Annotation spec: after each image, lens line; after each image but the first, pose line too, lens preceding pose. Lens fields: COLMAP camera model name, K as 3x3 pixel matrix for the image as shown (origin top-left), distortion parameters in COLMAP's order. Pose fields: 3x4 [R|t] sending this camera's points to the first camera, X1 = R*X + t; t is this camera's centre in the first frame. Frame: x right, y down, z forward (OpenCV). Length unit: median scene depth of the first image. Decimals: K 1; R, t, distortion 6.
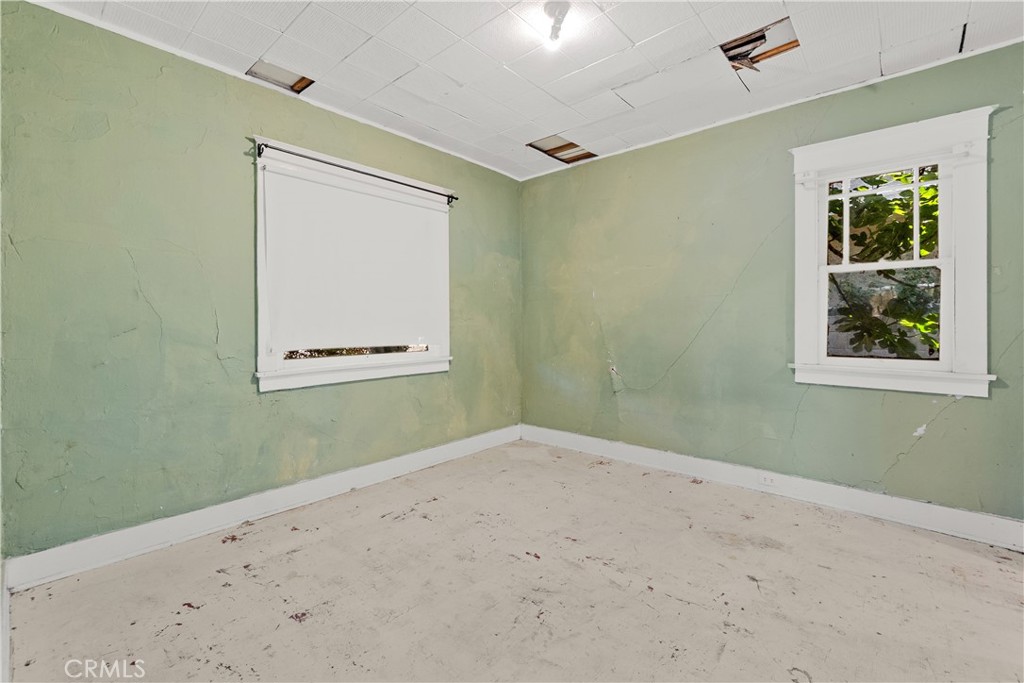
lens RADIAL K [[446.2, 0, 511.7], [0, 446.2, 334.3], [0, 0, 1]] dist [-0.004120, -0.000015]
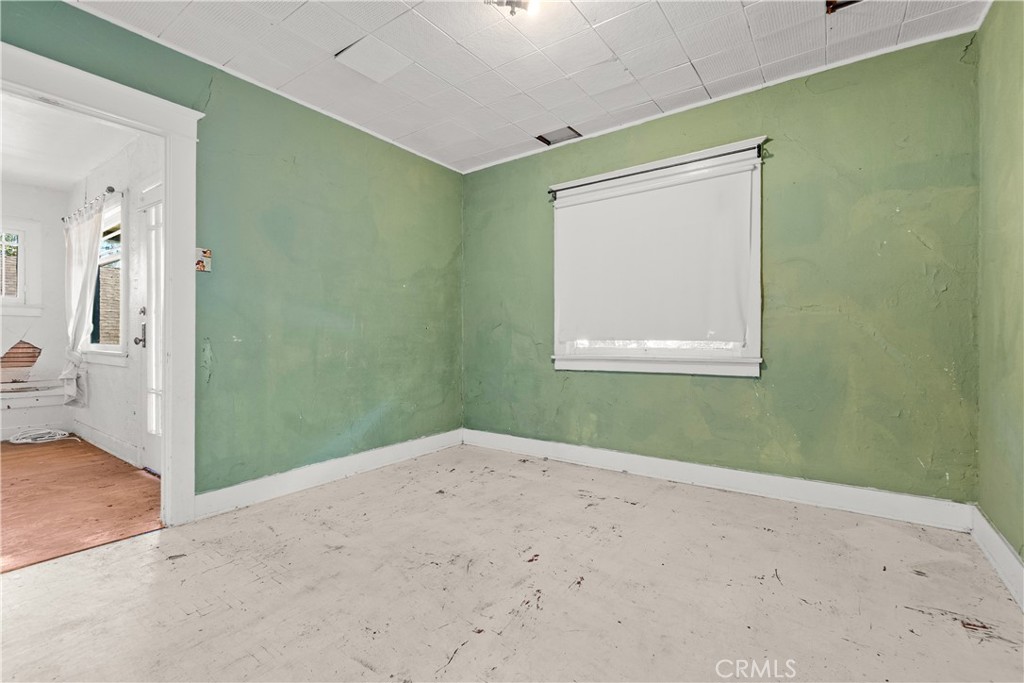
lens RADIAL K [[459.7, 0, 496.5], [0, 459.7, 332.7], [0, 0, 1]] dist [-0.001501, -0.000135]
pose [[0.083739, 0.010484, -0.996433, 0.768244], [-0.005776, 0.999933, 0.010035, 0.001777], [0.996471, 0.004915, 0.083794, 0.631278]]
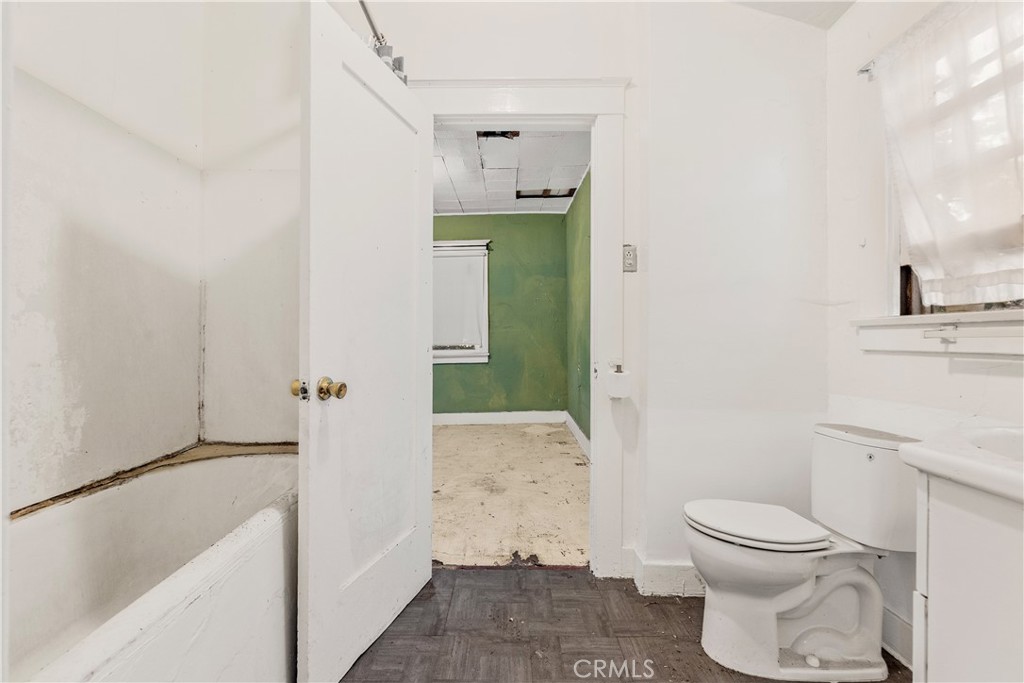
lens RADIAL K [[454.6, 0, 510.4], [0, 454.6, 331.6], [0, 0, 1]] dist [-0.004253, 0.000059]
pose [[0.667289, -0.007401, -0.744762, 1.316383], [-0.002055, 0.999929, -0.011778, -0.003628], [0.744796, 0.009390, 0.667226, 0.071183]]
